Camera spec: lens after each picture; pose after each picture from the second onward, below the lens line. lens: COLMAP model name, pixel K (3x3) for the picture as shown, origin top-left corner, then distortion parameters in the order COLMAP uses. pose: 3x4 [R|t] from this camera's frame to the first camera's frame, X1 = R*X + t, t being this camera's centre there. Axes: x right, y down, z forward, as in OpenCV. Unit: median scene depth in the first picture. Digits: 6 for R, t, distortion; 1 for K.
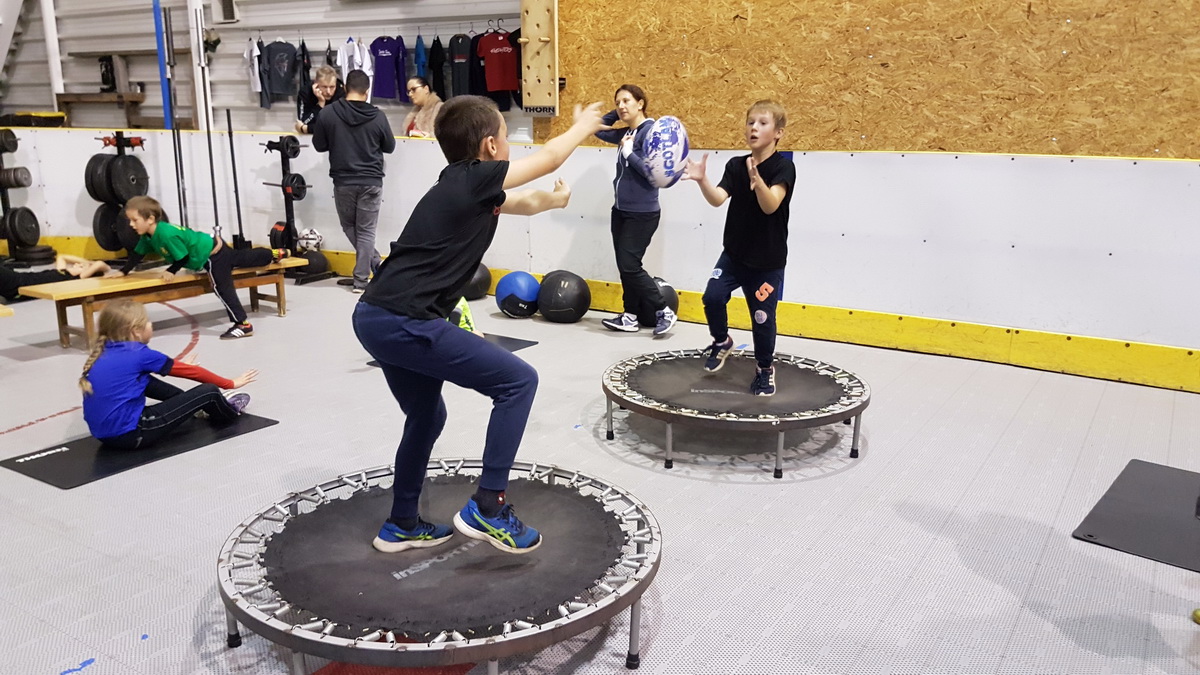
lens RADIAL K [[891.7, 0, 600.2], [0, 891.7, 359.4], [0, 0, 1]] dist [0.149300, -0.256510]
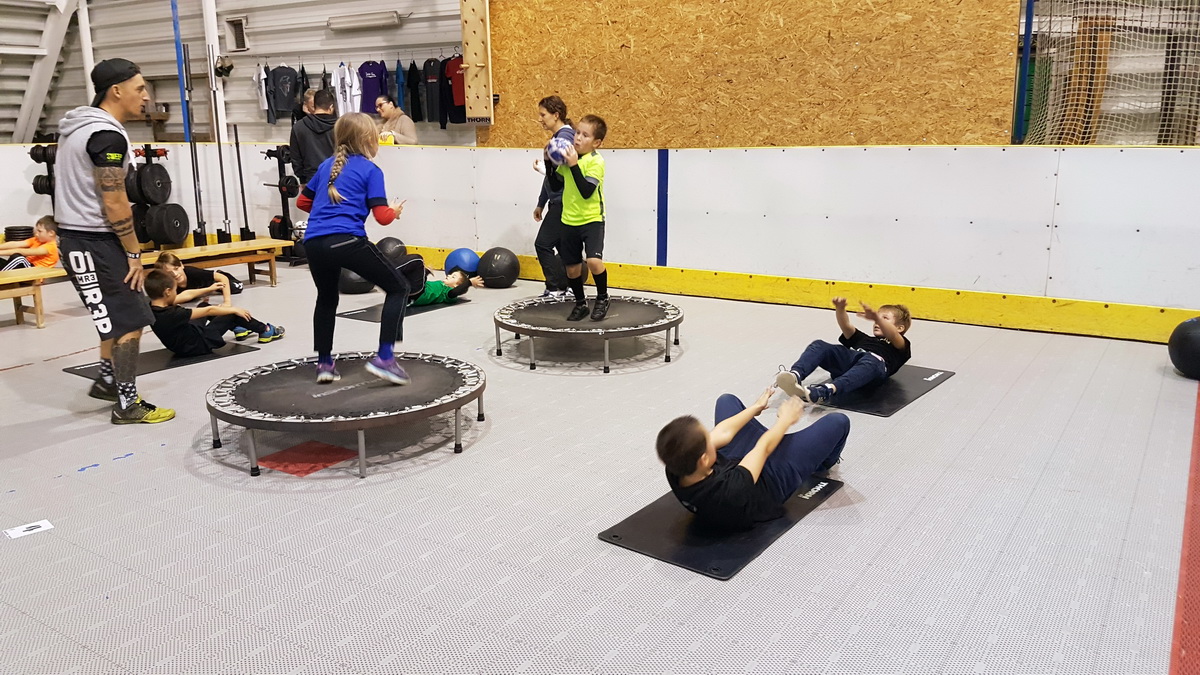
lens RADIAL K [[922.5, 0, 600.0], [0, 922.5, 337.5], [0, 0, 1]] dist [0.273440, -0.557512]
pose [[0.999127, -0.013757, -0.039459, 0.129075], [0.012108, 0.999056, -0.041721, 0.071480], [0.039995, 0.041206, 0.998350, -0.249126]]
